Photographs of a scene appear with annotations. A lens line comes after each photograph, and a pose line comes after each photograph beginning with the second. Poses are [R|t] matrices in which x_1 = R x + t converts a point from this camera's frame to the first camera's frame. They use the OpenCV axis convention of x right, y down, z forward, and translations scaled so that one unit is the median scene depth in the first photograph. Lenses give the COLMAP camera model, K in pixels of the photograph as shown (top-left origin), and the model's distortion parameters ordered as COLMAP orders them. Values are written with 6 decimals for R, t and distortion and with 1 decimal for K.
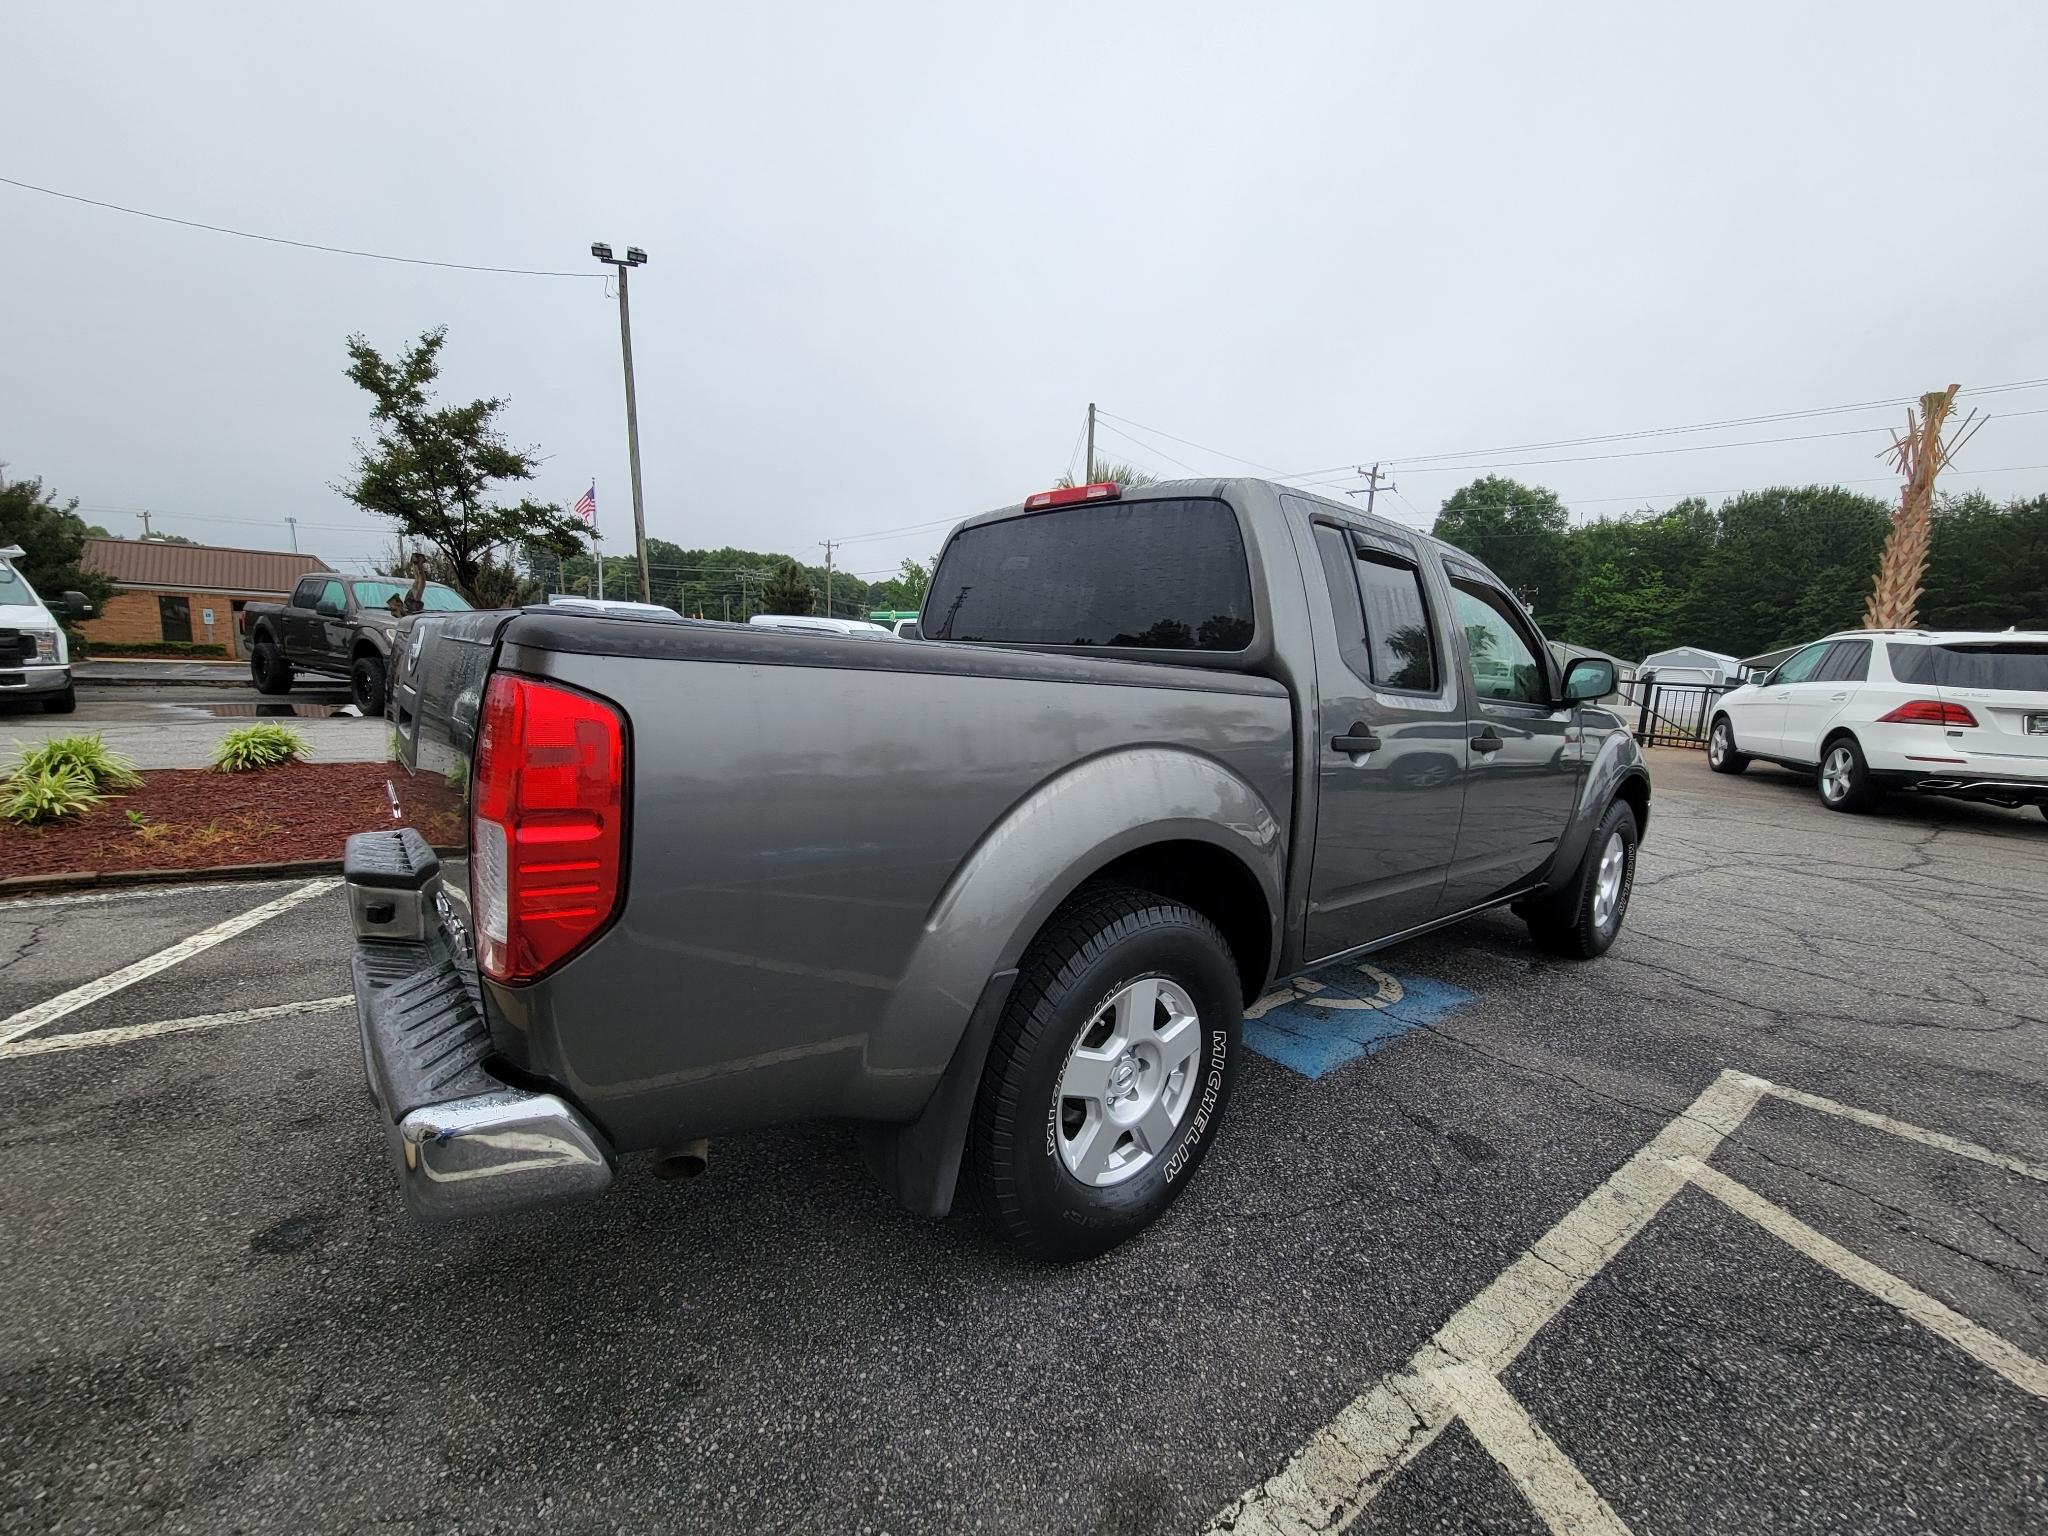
lens RADIAL K [[835.1, 0, 1034.2], [0, 835.1, 775.5], [0, 0, 1]] dist [0.000865, -0.000682]
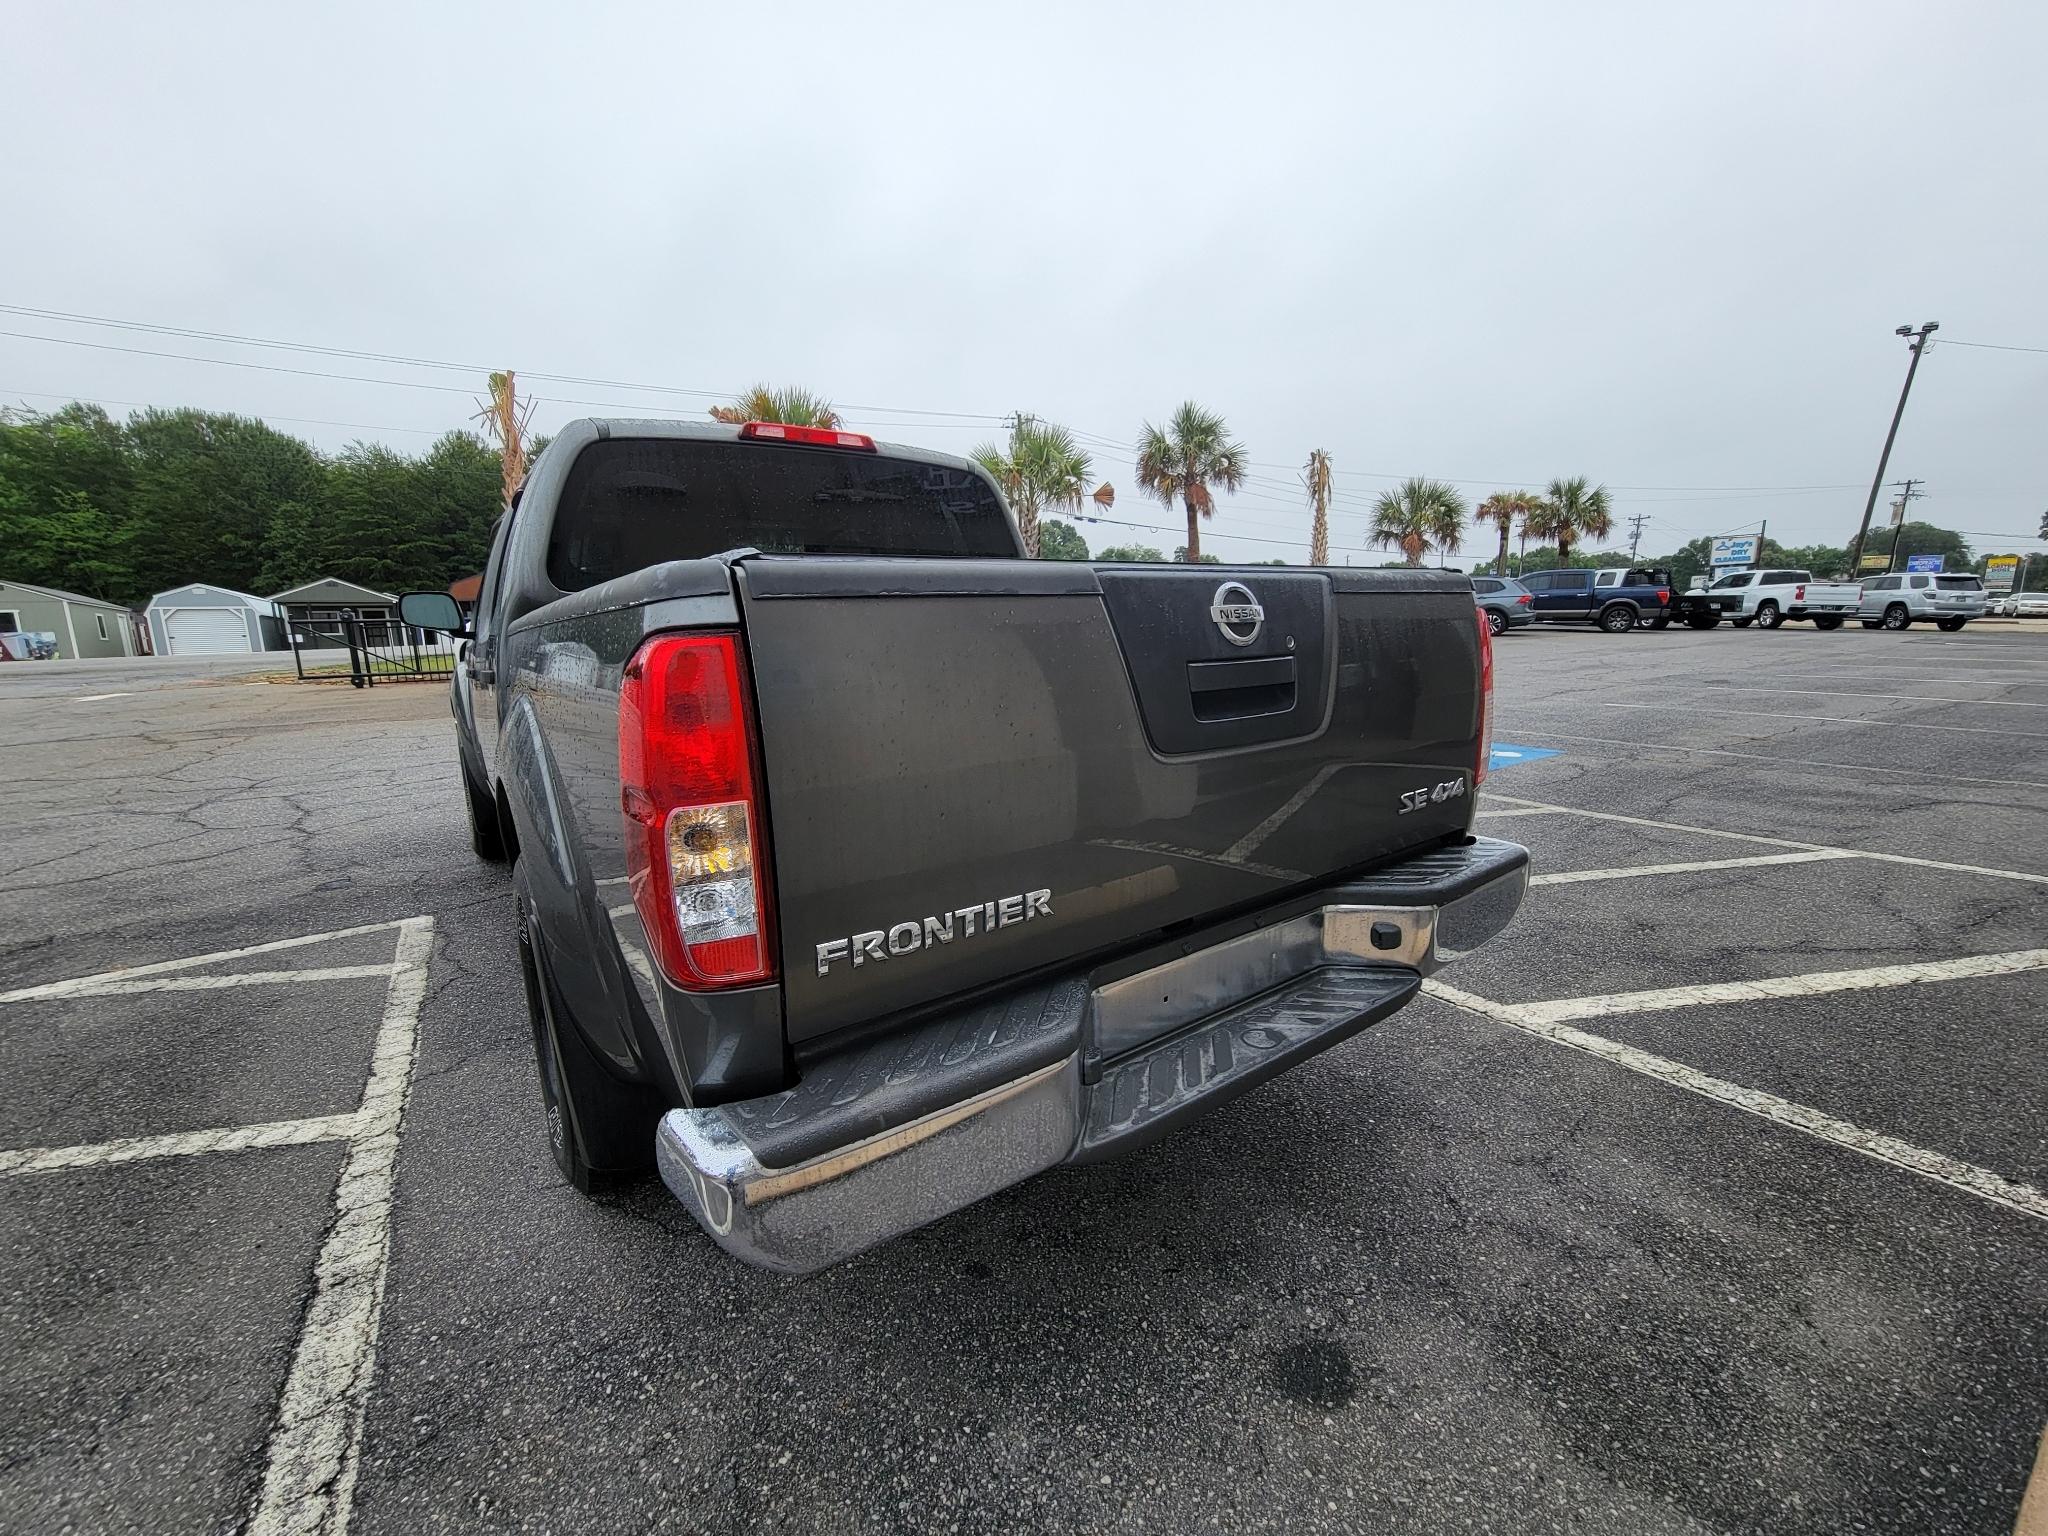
lens RADIAL K [[835.1, 0, 1034.6], [0, 835.1, 776.1], [0, 0, 1]] dist [0.000865, -0.000682]
pose [[0.078022, -0.243345, 0.966797, -0.565354], [0.169171, 0.958921, 0.227710, -0.077322], [-0.982494, 0.145788, 0.115983, 0.401431]]
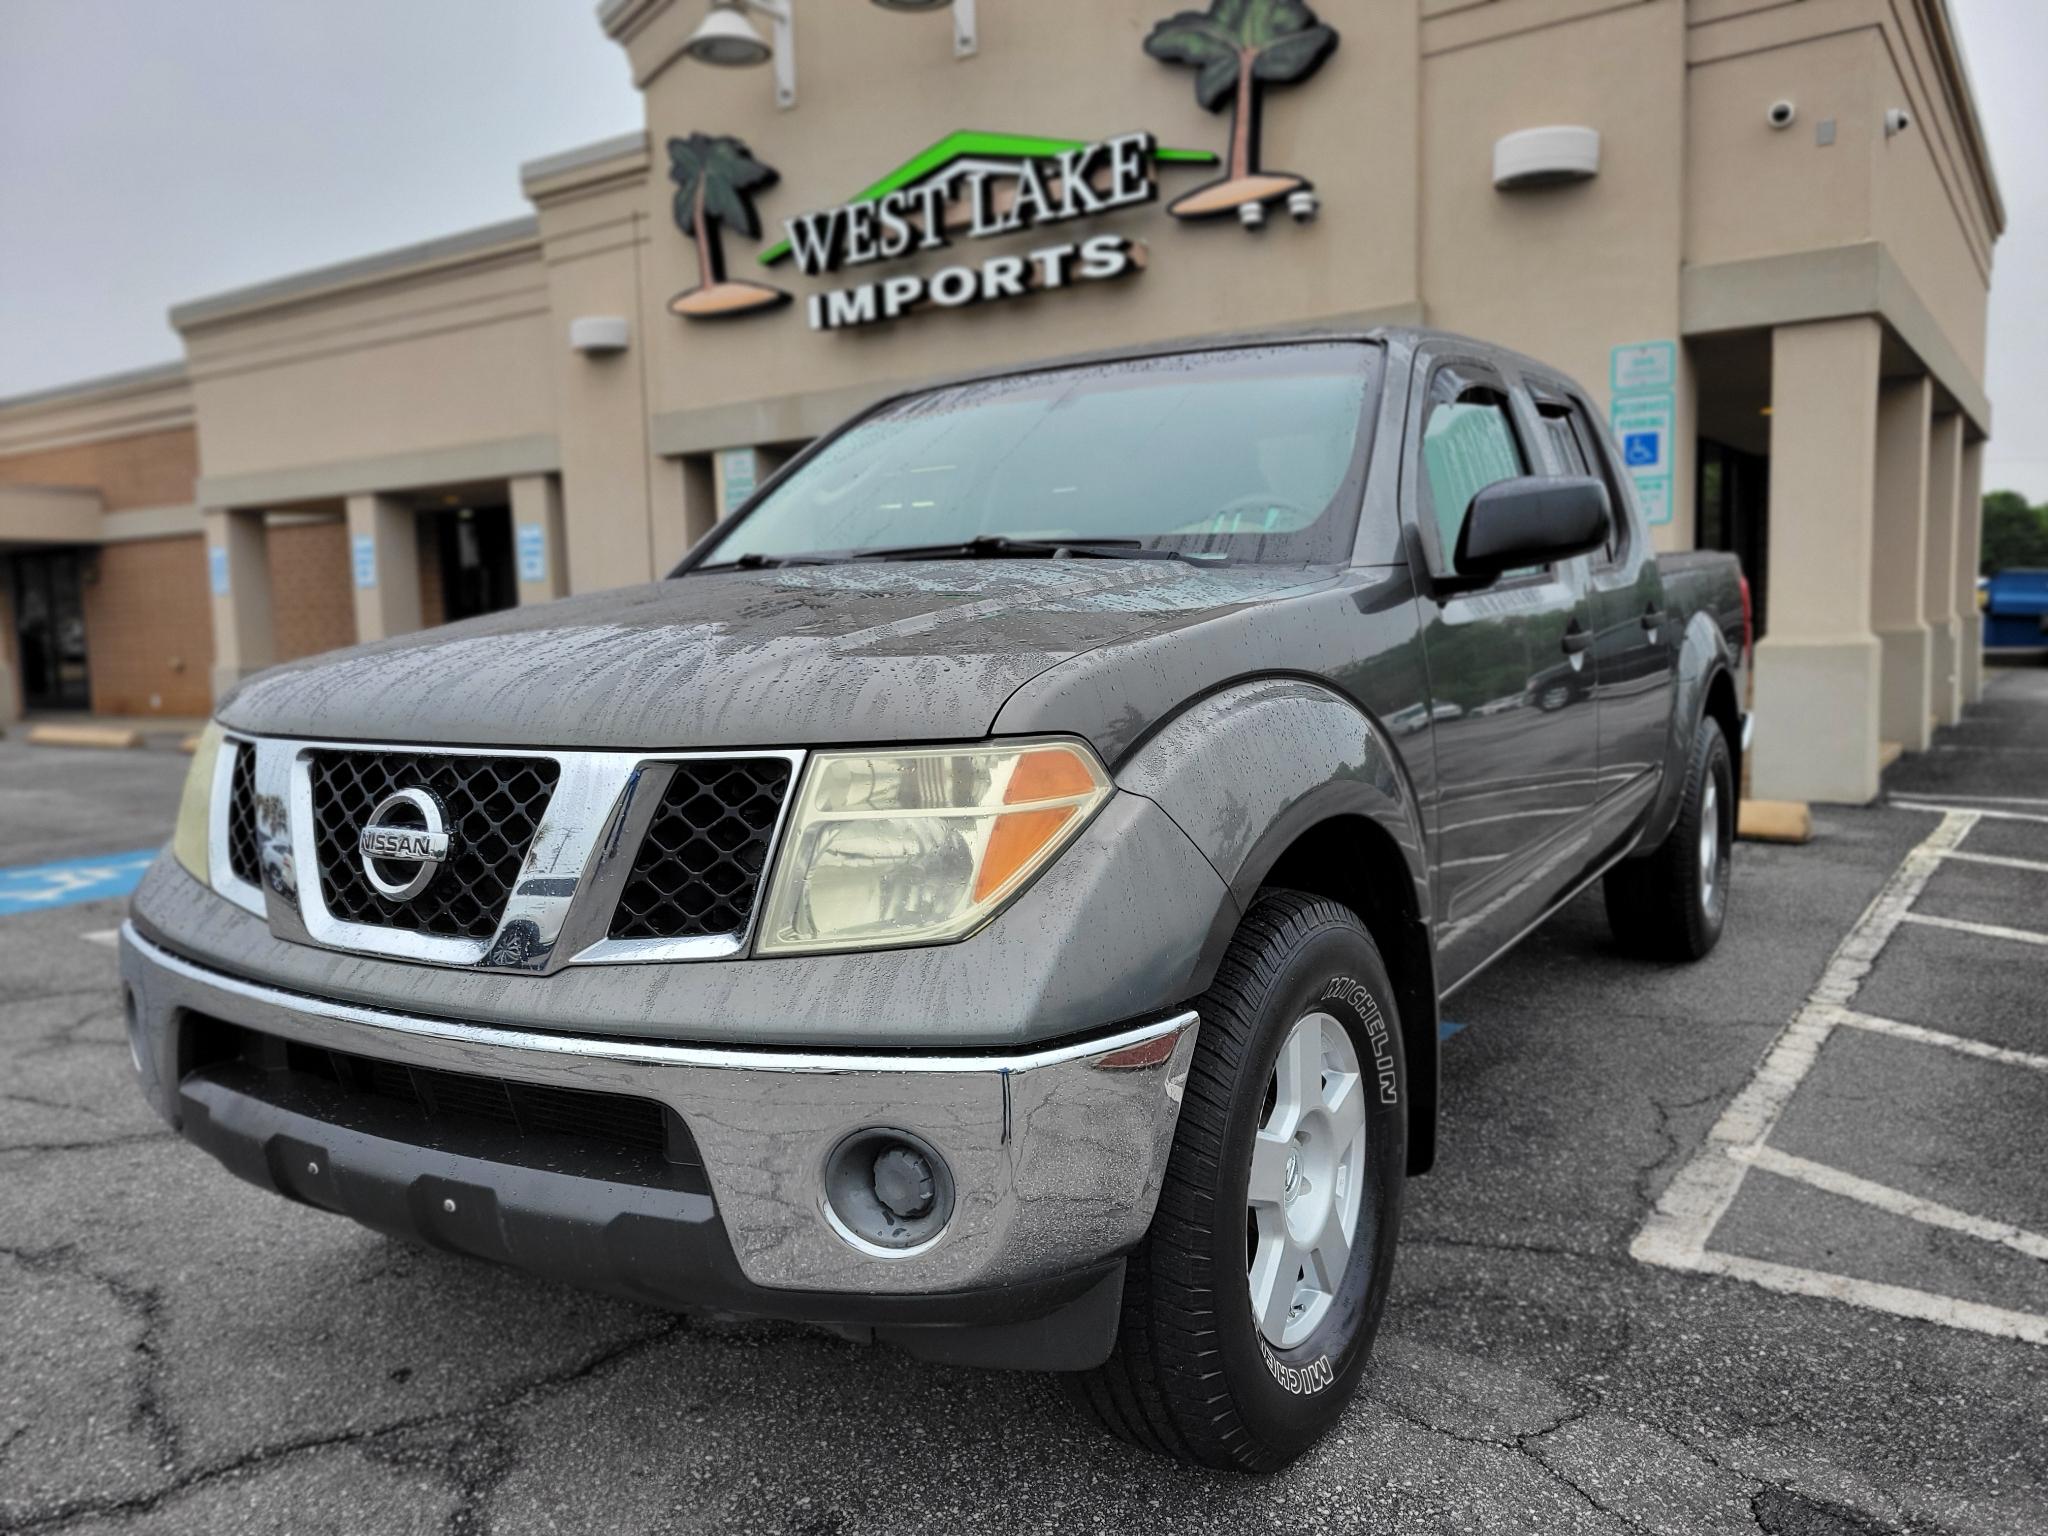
lens RADIAL K [[1543.0, 0, 1030.8], [0, 1543.0, 768.8], [0, 0, 1]] dist [0.057610, -0.033006]
pose [[-0.954359, 0.004935, -0.298621, 0.558513], [-0.065294, 0.972229, 0.224739, -0.172559], [0.291437, 0.233980, -0.927533, 1.557958]]
